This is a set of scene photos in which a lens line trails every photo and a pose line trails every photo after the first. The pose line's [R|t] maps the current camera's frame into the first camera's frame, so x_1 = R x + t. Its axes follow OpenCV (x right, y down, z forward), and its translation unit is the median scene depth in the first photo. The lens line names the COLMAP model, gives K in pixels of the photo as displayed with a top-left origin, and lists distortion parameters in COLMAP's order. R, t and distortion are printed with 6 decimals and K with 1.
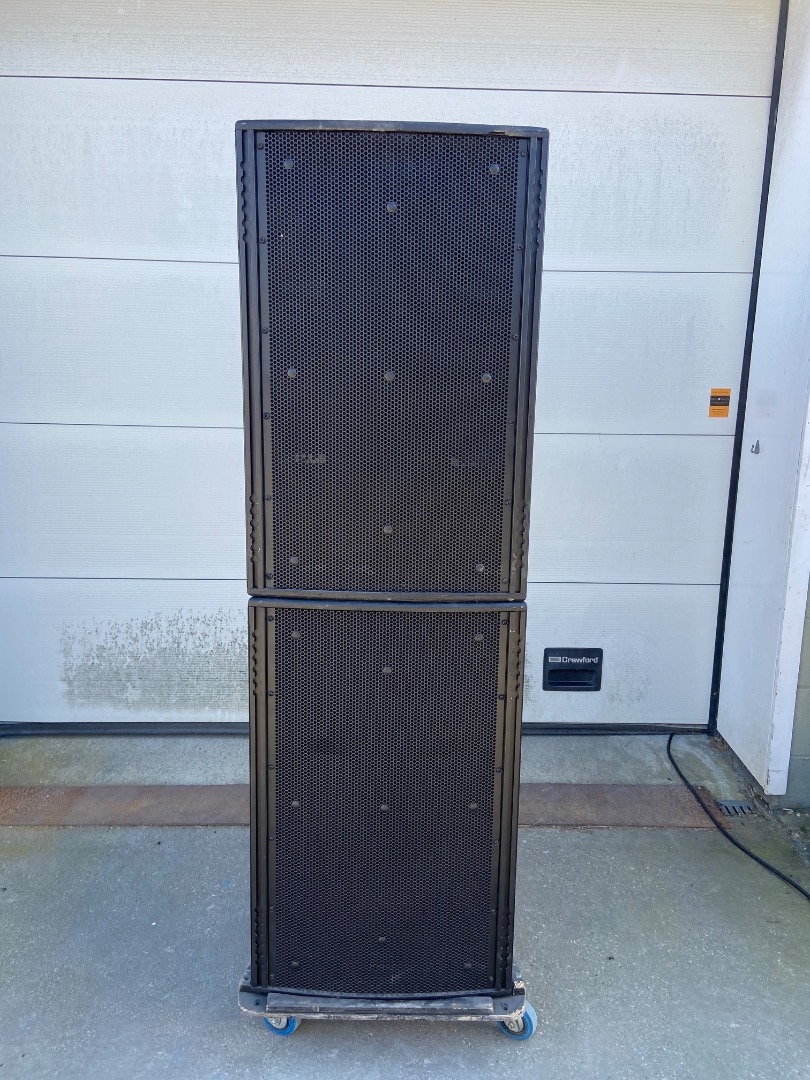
lens RADIAL K [[852.8, 0, 422.0], [0, 852.8, 510.0], [0, 0, 1]] dist [0.142935, -0.100921]
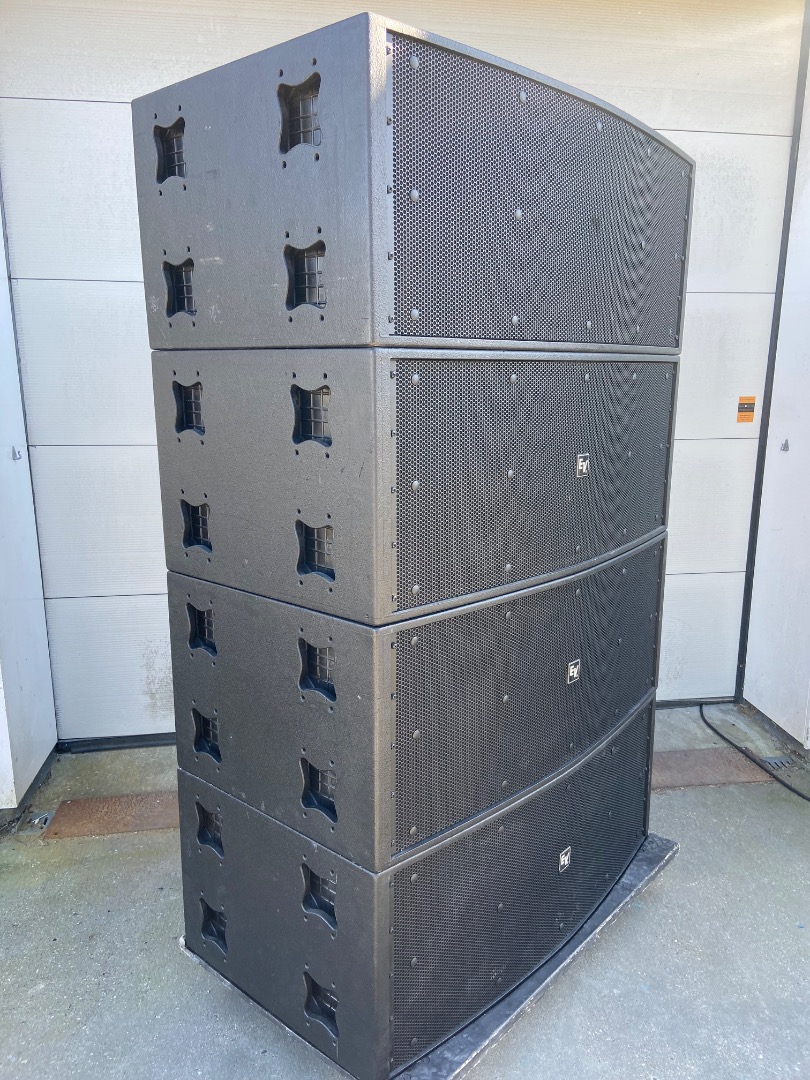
lens RADIAL K [[852.8, 0, 430.6], [0, 852.8, 531.5], [0, 0, 1]] dist [0.142935, -0.100921]
pose [[0.989419, -0.042388, 0.138753, -0.231844], [0.037949, 0.998684, 0.034485, -0.020201], [-0.140033, -0.028855, 0.989726, -0.062954]]
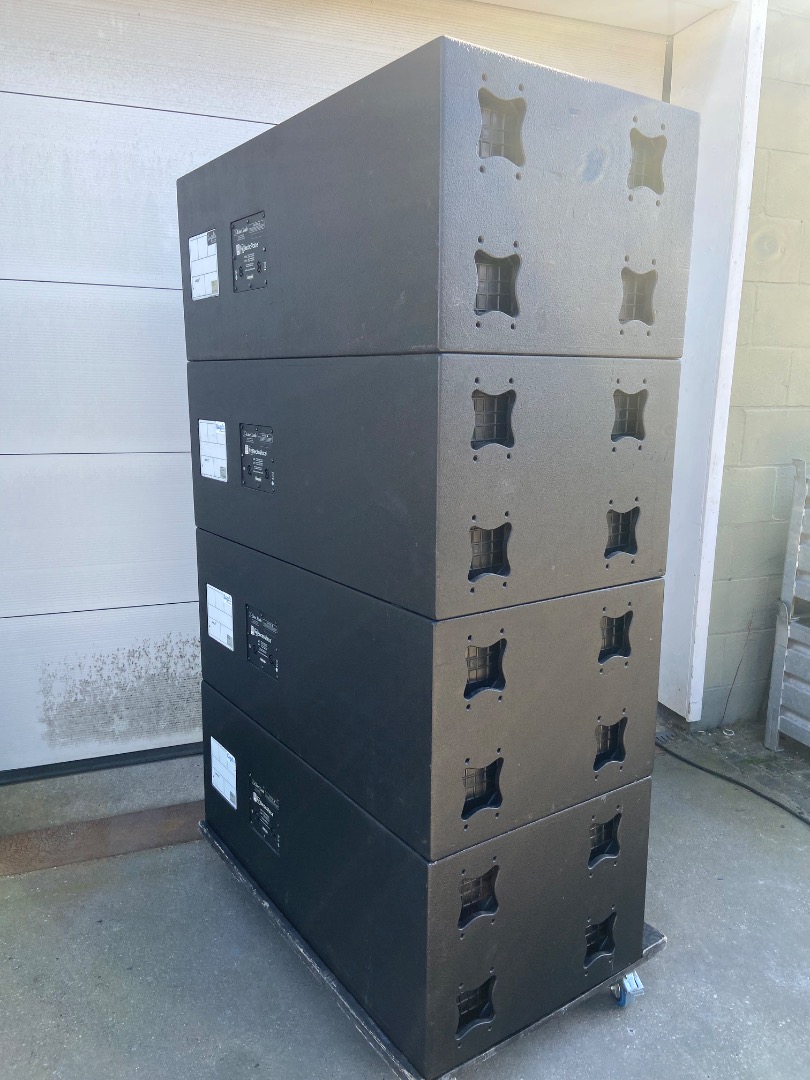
lens RADIAL K [[852.8, 0, 420.7], [0, 852.8, 533.1], [0, 0, 1]] dist [0.142935, -0.100921]
pose [[0.938716, -0.073581, 0.336746, -0.359986], [0.065120, 0.997214, 0.036370, -0.022106], [-0.338485, -0.012212, 0.940893, -0.054467]]
